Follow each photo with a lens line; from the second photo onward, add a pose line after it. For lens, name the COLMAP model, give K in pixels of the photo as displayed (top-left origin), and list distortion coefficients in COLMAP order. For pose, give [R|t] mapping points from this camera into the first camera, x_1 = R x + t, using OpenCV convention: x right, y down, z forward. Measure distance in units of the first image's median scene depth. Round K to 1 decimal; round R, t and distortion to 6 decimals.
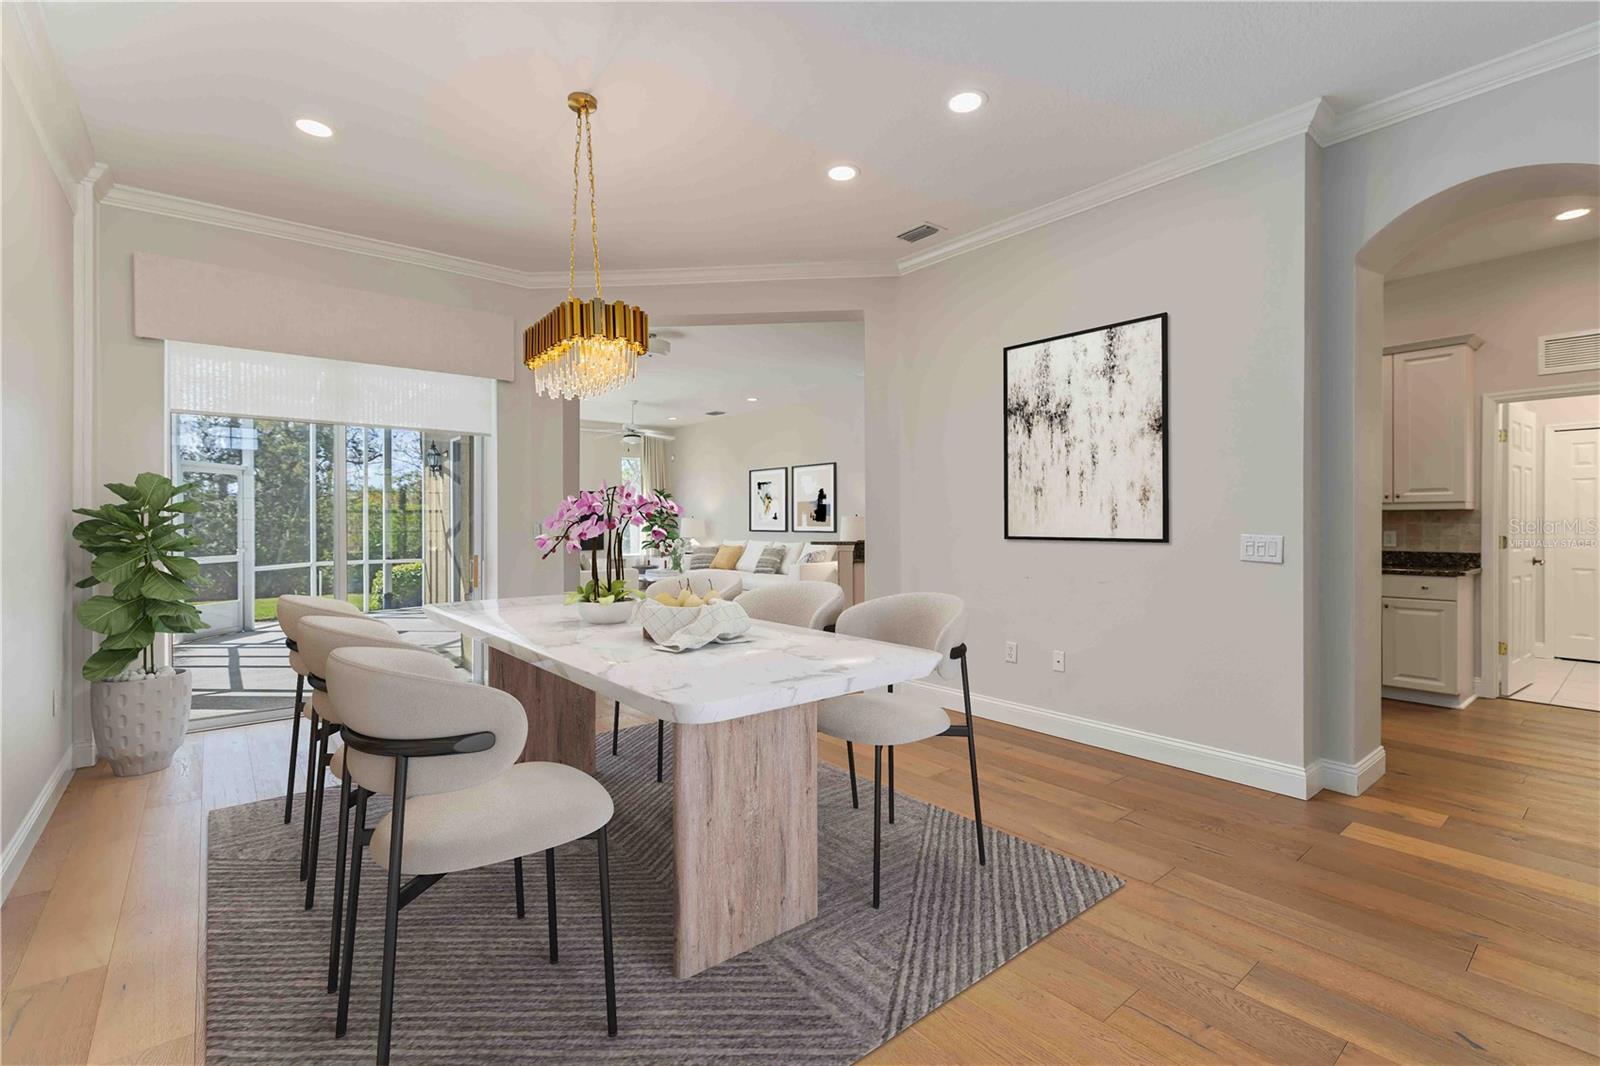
lens RADIAL K [[689.2, 0, 798.0], [0, 689.2, 531.6], [0, 0, 1]] dist [0.000795, 0.000992]
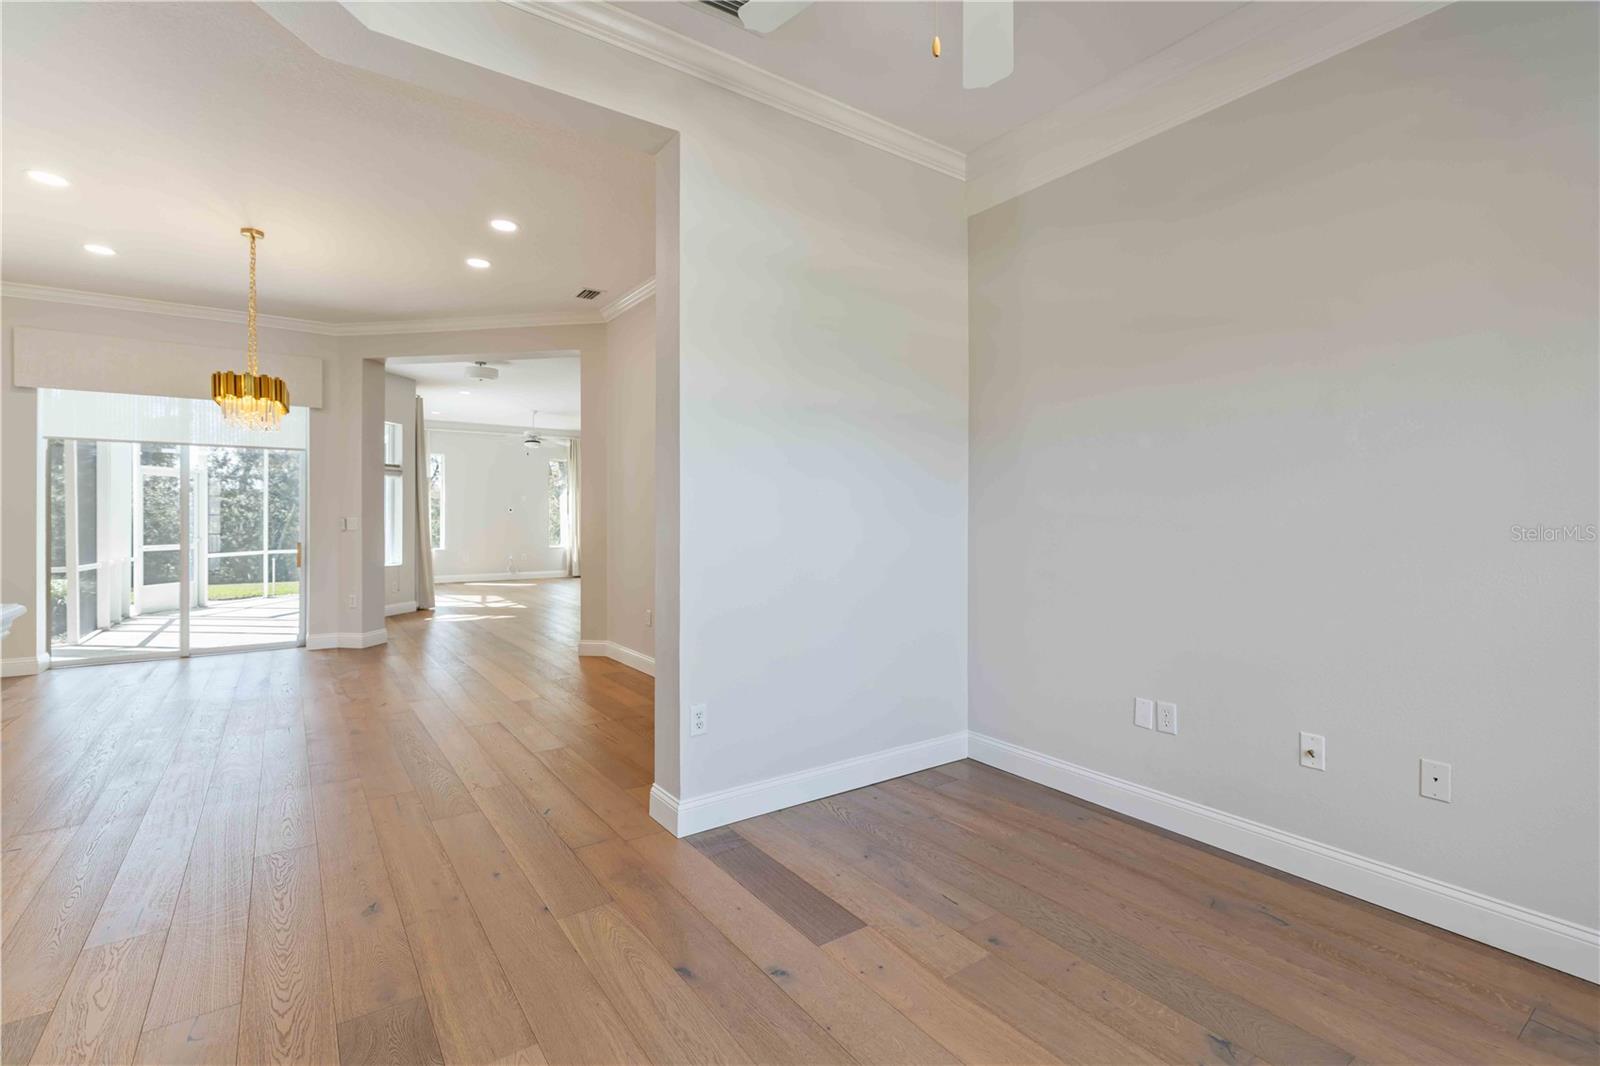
lens RADIAL K [[689.2, 0, 798.0], [0, 689.2, 531.6], [0, 0, 1]] dist [0.000795, 0.000992]
pose [[0.997671, 0.001216, -0.068204, 0.566839], [-0.000621, 0.999962, 0.008742, 0.000807], [0.068212, -0.008679, 0.997633, -0.233555]]
